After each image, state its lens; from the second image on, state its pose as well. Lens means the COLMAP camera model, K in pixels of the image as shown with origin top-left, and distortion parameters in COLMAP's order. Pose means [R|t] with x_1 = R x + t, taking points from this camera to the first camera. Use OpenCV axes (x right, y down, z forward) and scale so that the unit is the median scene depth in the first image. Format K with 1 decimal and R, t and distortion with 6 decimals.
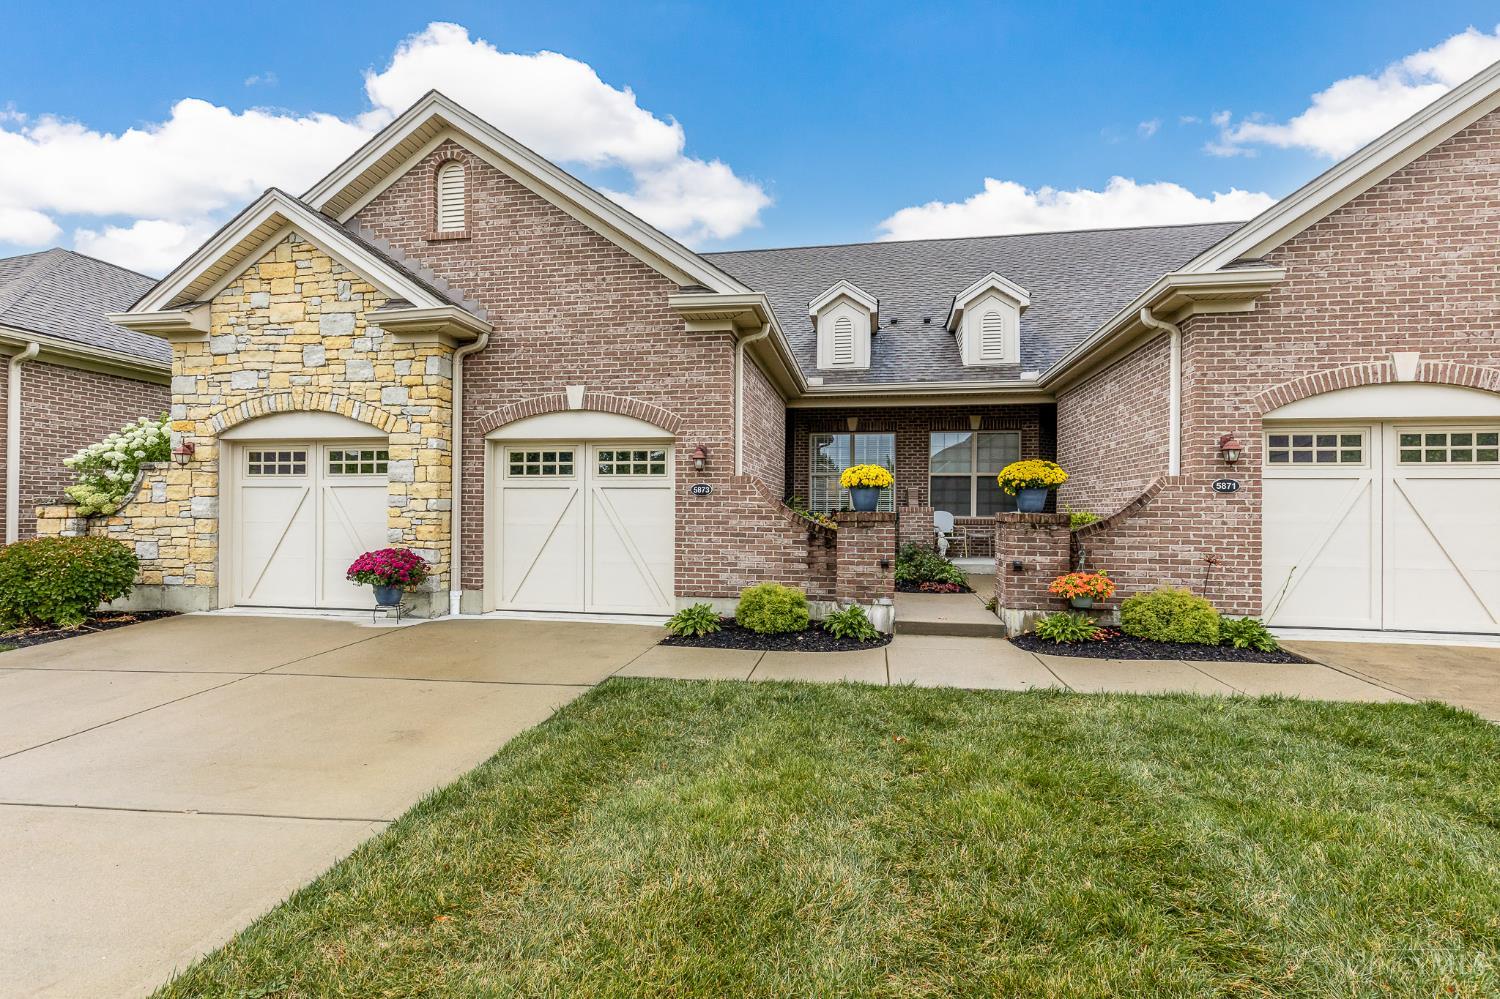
lens RADIAL K [[708.4, 0, 756.6], [0, 708.4, 504.4], [0, 0, 1]] dist [0.007844, -0.002993]
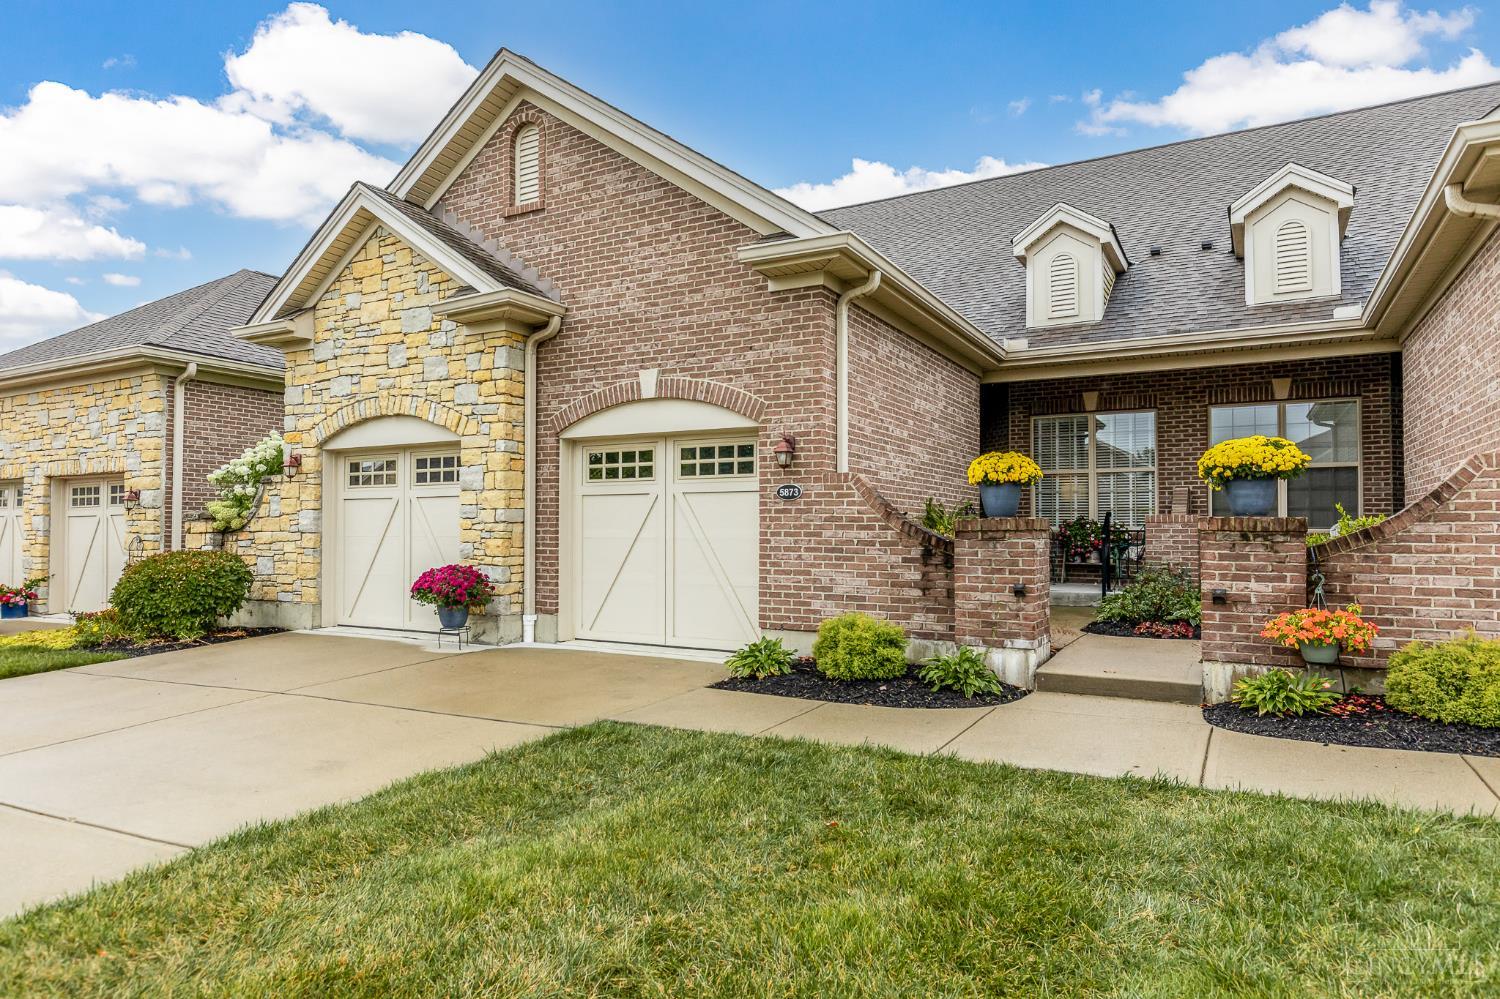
lens RADIAL K [[903.4, 0, 760.9], [0, 903.4, 502.8], [0, 0, 1]] dist [0.002904, -0.000164]
pose [[0.943457, -0.015541, -0.331131, 0.212553], [0.008348, 0.999698, -0.023134, 0.013255], [0.331391, 0.019061, 0.943301, 0.052136]]
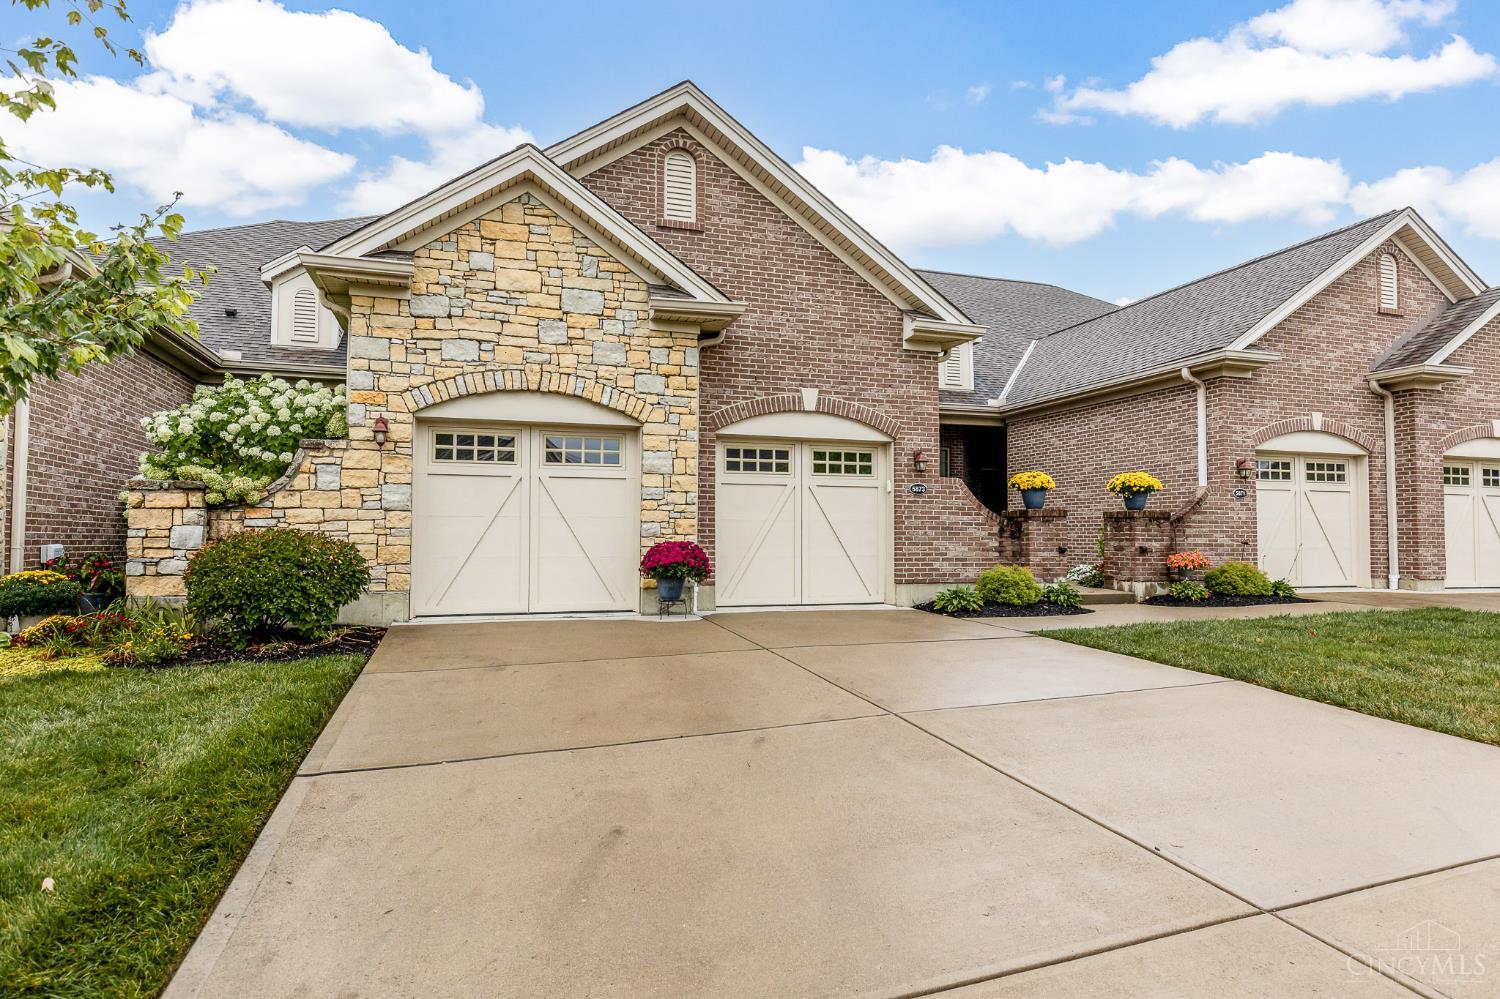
lens RADIAL K [[861.2, 0, 750.6], [0, 861.2, 502.6], [0, 0, 1]] dist [0.007548, -0.000318]
pose [[0.879694, 0.016364, 0.475259, -0.933309], [-0.000734, 0.999453, -0.033056, 0.045337], [-0.475540, 0.028731, 0.879225, -0.083677]]
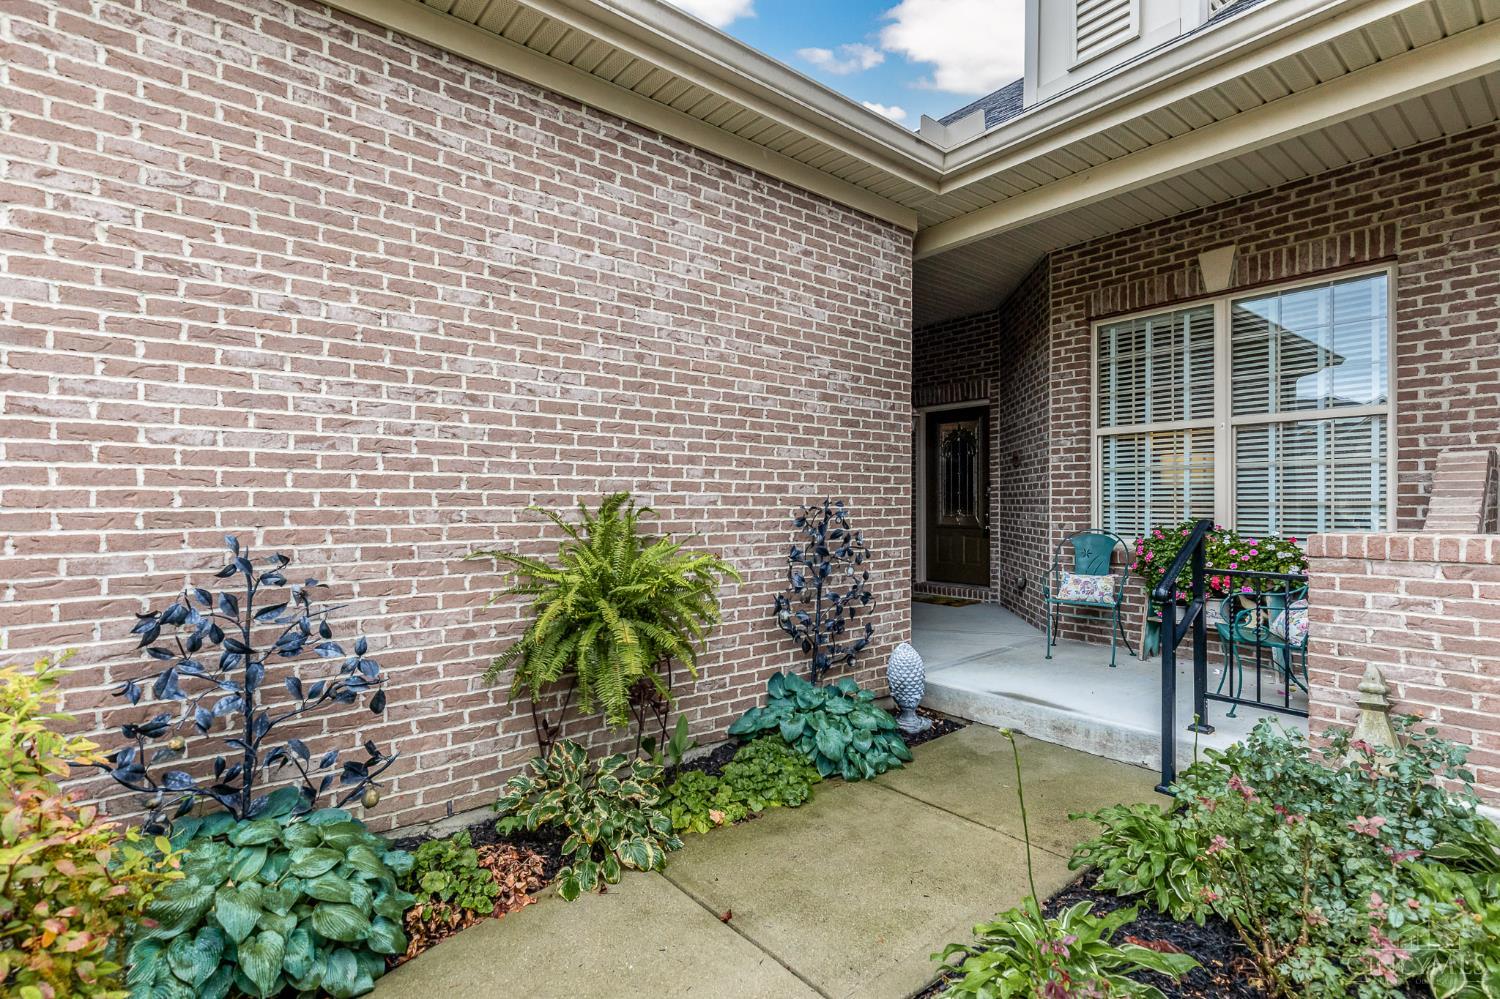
lens RADIAL K [[708.4, 0, 747.7], [0, 708.4, 506.0], [0, 0, 1]] dist [0.007844, -0.002993]
pose [[0.745494, -0.006759, -0.666478, 0.335326], [0.015037, 0.999865, 0.006680, -0.015924], [0.666342, -0.015002, 0.745495, 1.058611]]
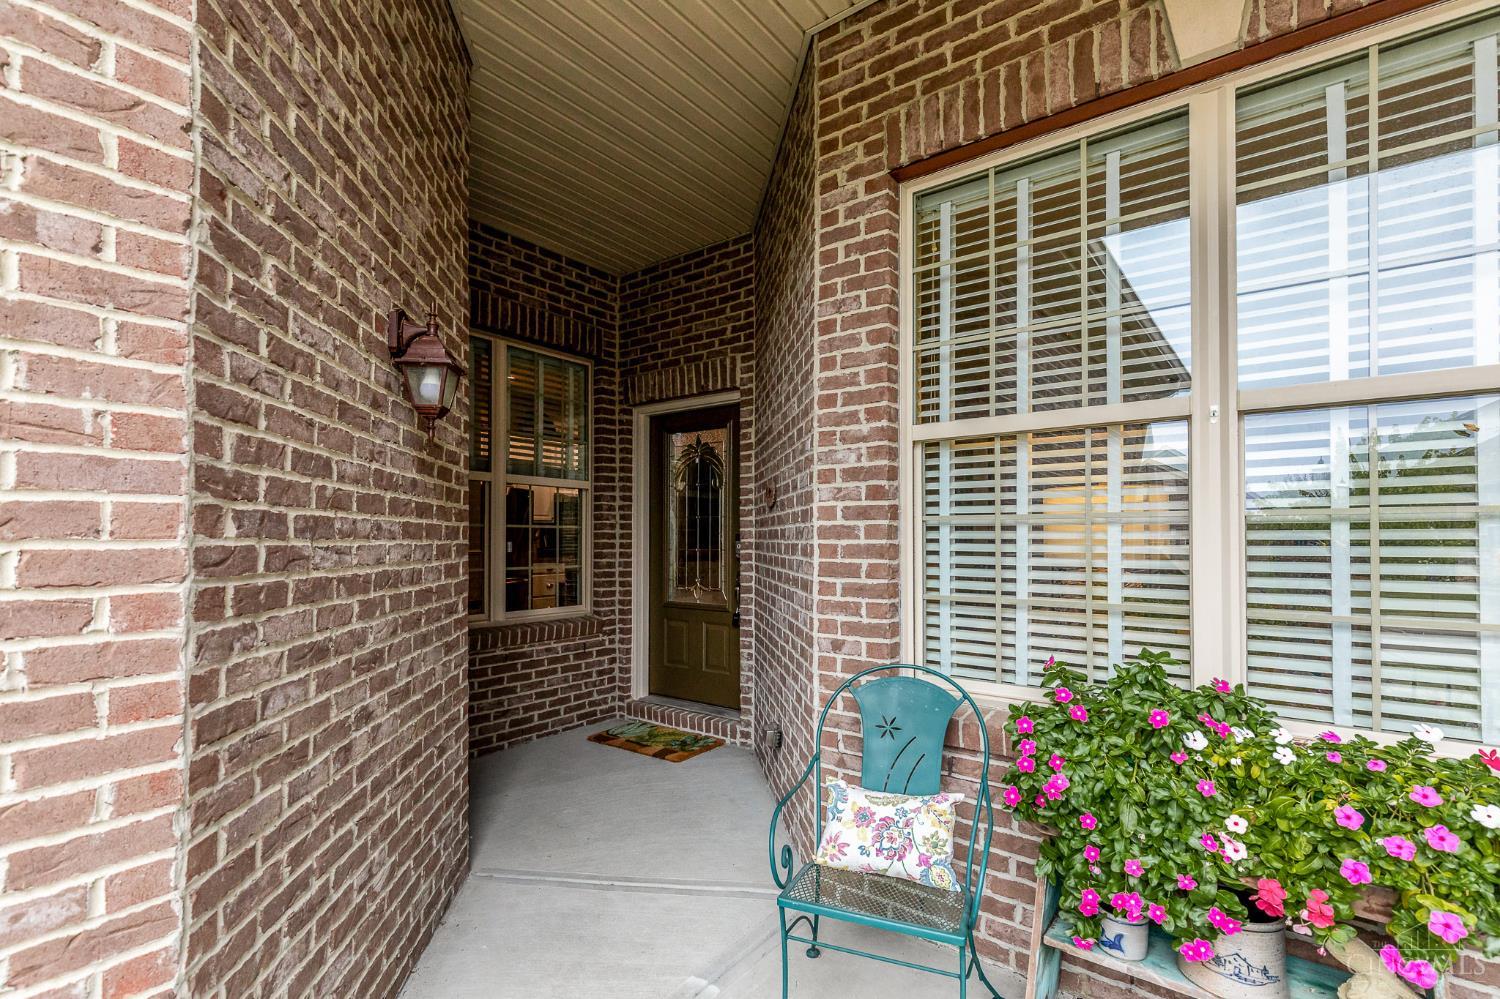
lens RADIAL K [[708.4, 0, 705.1], [0, 708.4, 526.7], [0, 0, 1]] dist [0.007844, -0.002993]
pose [[0.847998, -0.013019, -0.529839, 0.218183], [0.007848, 0.999897, -0.012008, -0.034673], [0.529941, 0.006025, 0.848013, 1.481076]]
